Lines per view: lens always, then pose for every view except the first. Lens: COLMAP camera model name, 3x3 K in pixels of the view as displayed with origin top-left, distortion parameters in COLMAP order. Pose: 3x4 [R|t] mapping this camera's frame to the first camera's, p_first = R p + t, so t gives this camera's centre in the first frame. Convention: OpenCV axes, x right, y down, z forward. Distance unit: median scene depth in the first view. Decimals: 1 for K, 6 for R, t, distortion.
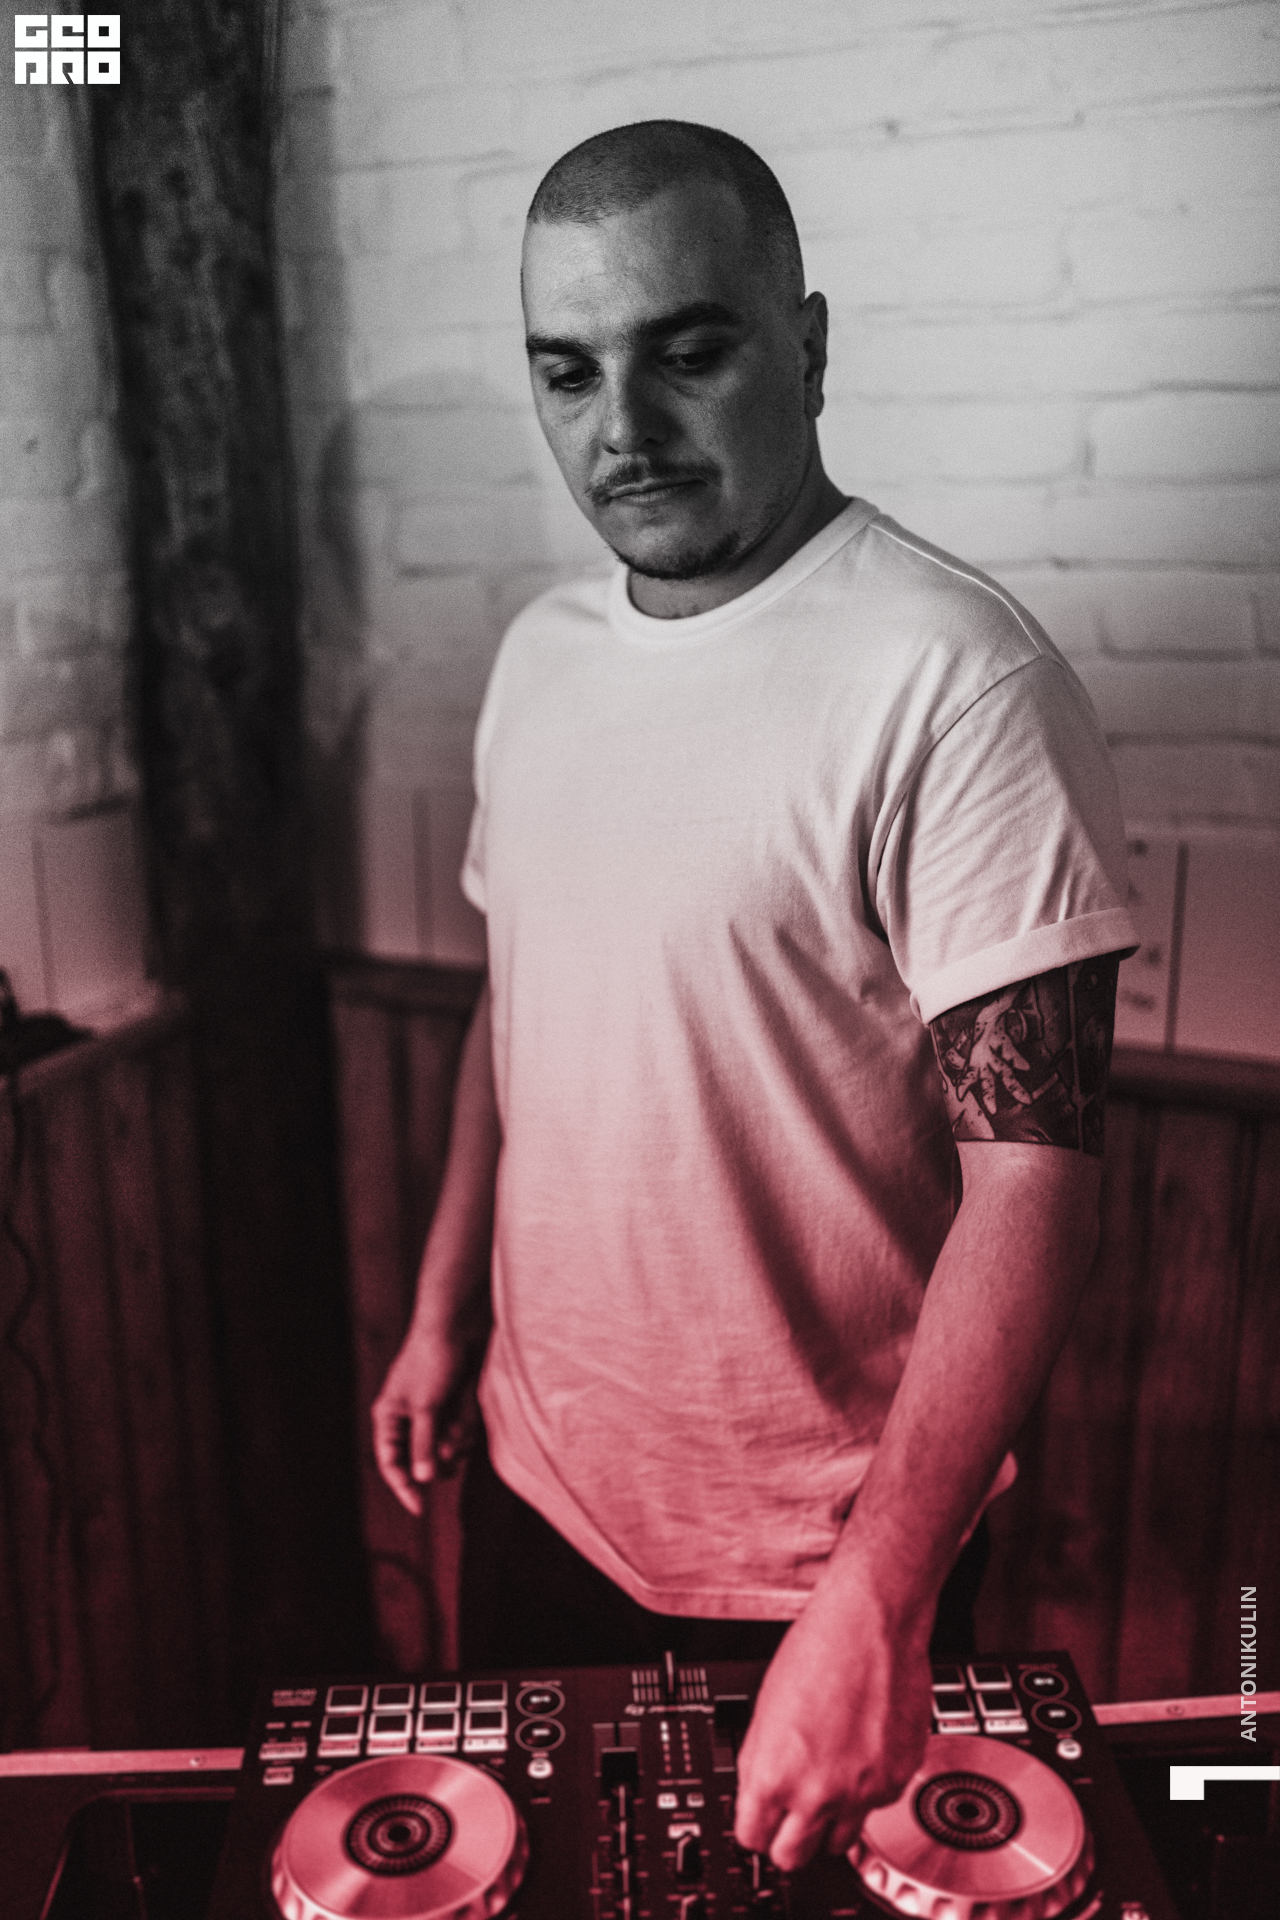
lens RADIAL K [[1905.3, 0, 632.4], [0, 1905.3, 966.5], [0, 0, 1]] dist [-0.037990, 0.000000]
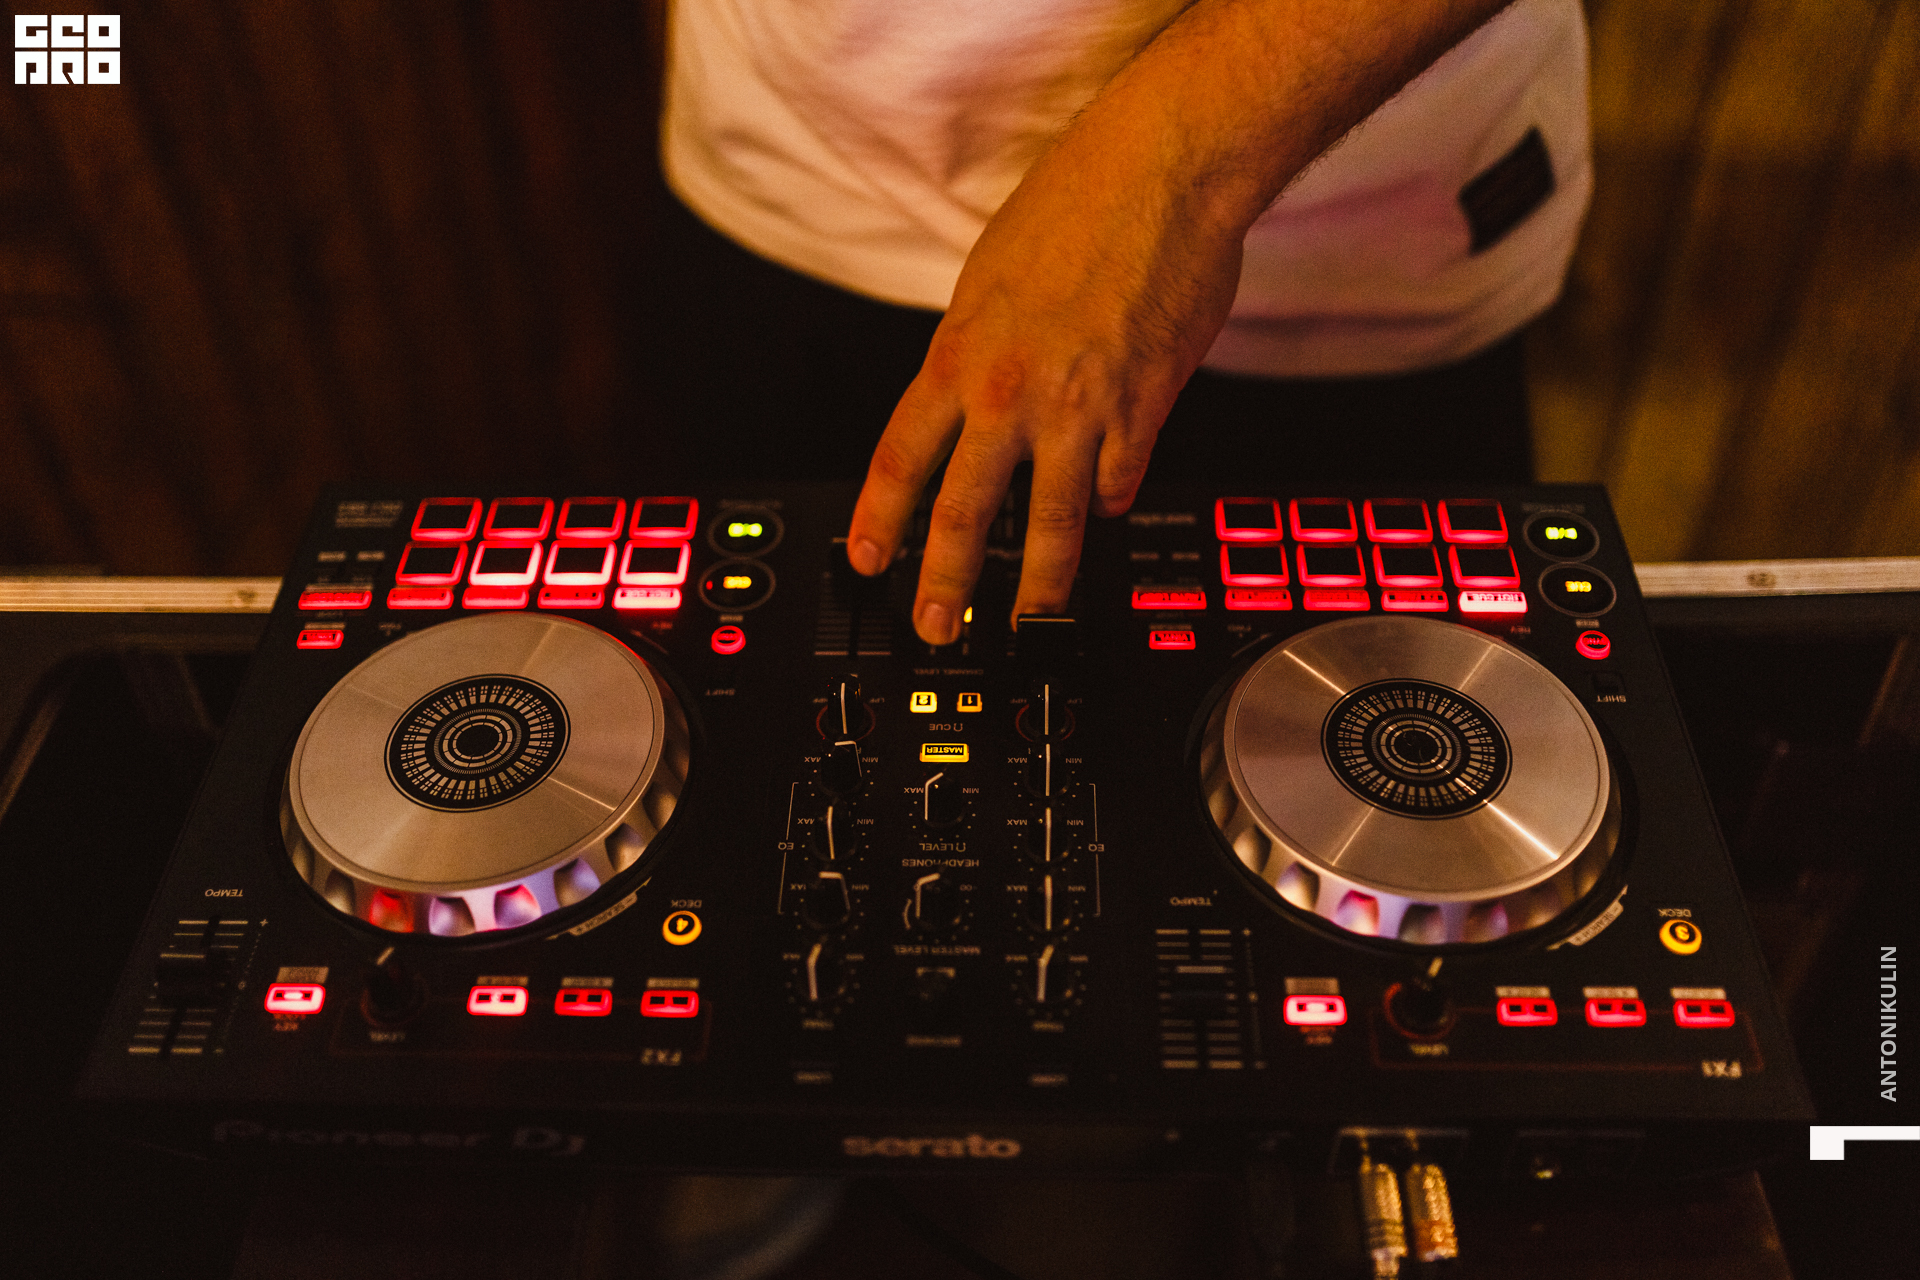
lens RADIAL K [[1905.3, 0, 960.0], [0, 1905.3, 648.3], [0, 0, 1]] dist [-0.037990, 0.000000]
pose [[0.997517, 0.038420, -0.059026, 0.062882], [-0.006870, 0.887179, 0.461375, 0.132803], [0.070093, -0.459823, 0.885240, 0.437320]]
